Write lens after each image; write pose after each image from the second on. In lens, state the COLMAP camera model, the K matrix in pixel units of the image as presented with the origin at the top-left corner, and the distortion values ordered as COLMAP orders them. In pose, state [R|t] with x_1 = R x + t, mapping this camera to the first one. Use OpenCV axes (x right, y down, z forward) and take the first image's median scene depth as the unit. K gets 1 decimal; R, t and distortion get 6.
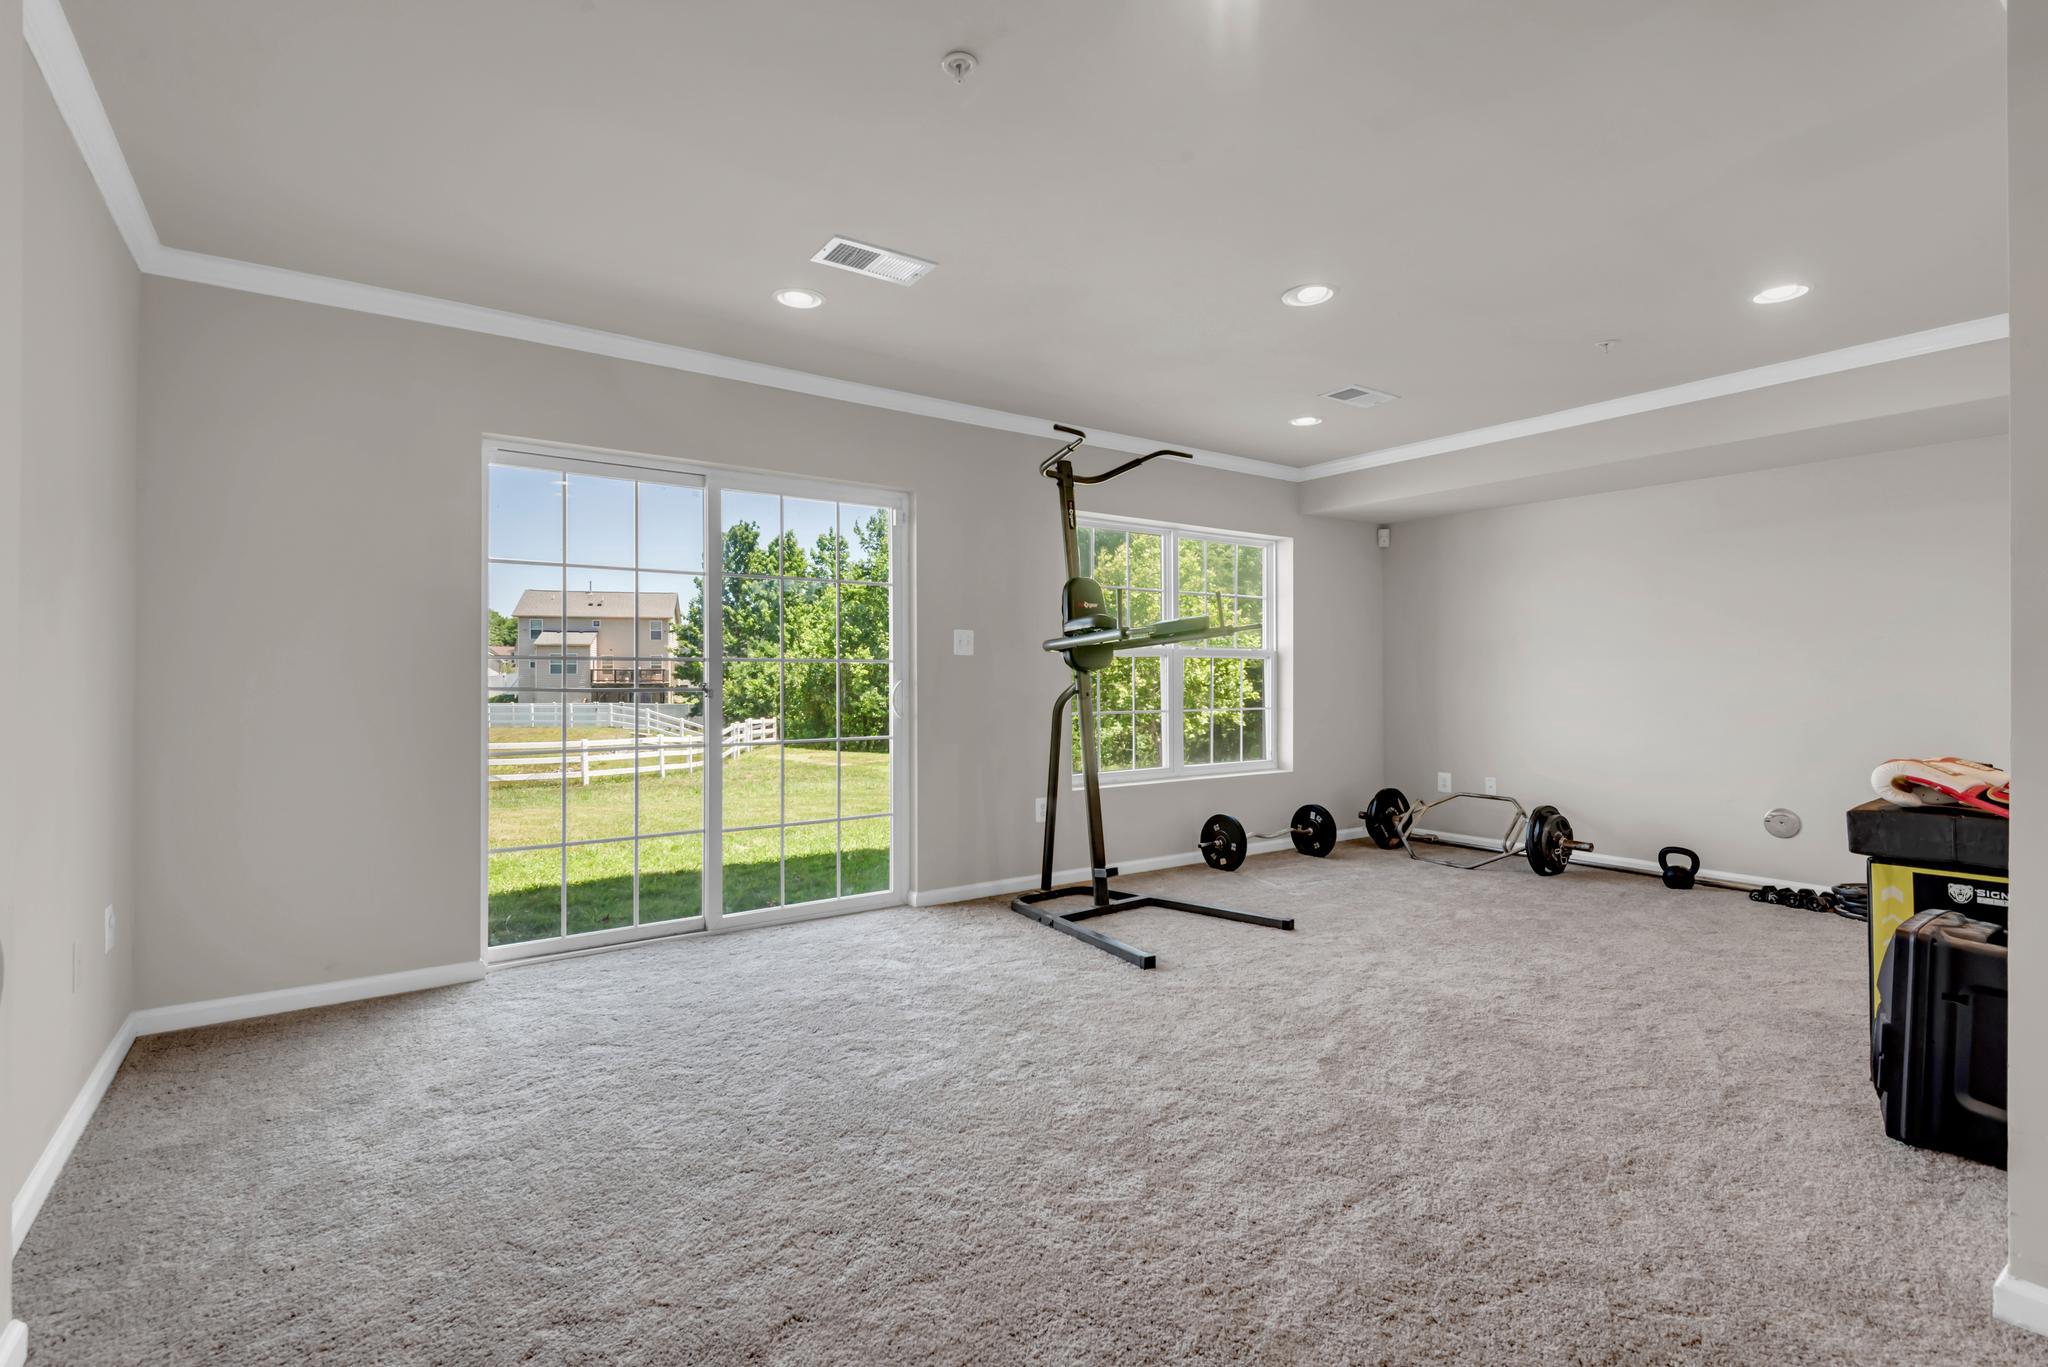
lens RADIAL K [[934.4, 0, 1023.3], [0, 934.4, 676.9], [0, 0, 1]] dist [0.013642, -0.005406]
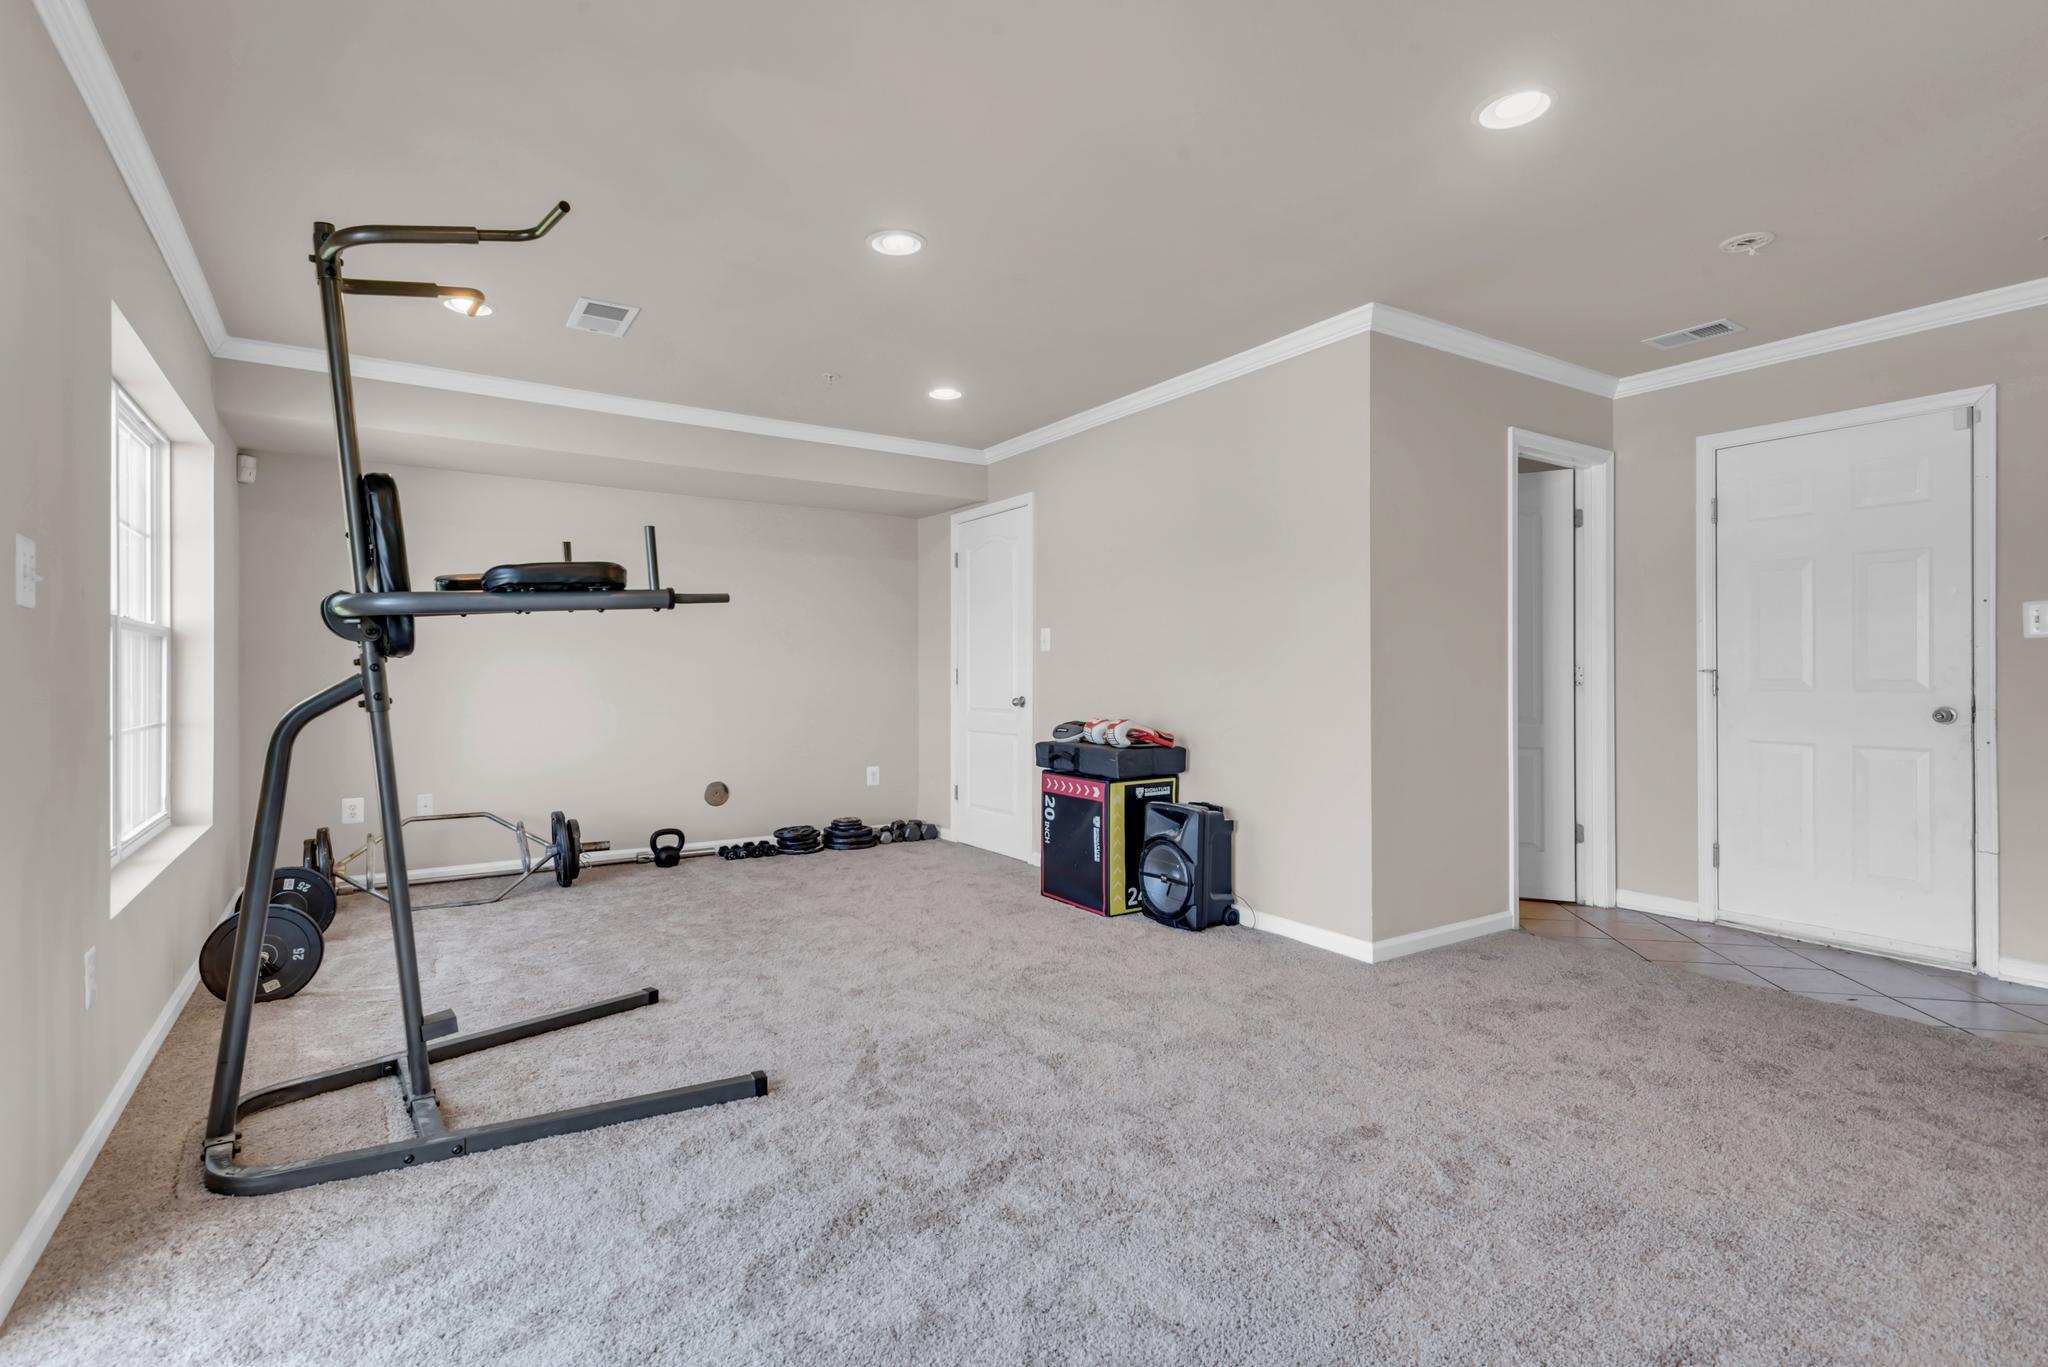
lens RADIAL K [[934.4, 0, 1037.7], [0, 934.4, 684.0], [0, 0, 1]] dist [0.013642, -0.005406]
pose [[0.059570, -0.006182, 0.998205, -0.367451], [-0.001146, 0.999980, 0.006262, 0.005831], [-0.998223, -0.001517, 0.059561, 0.515611]]
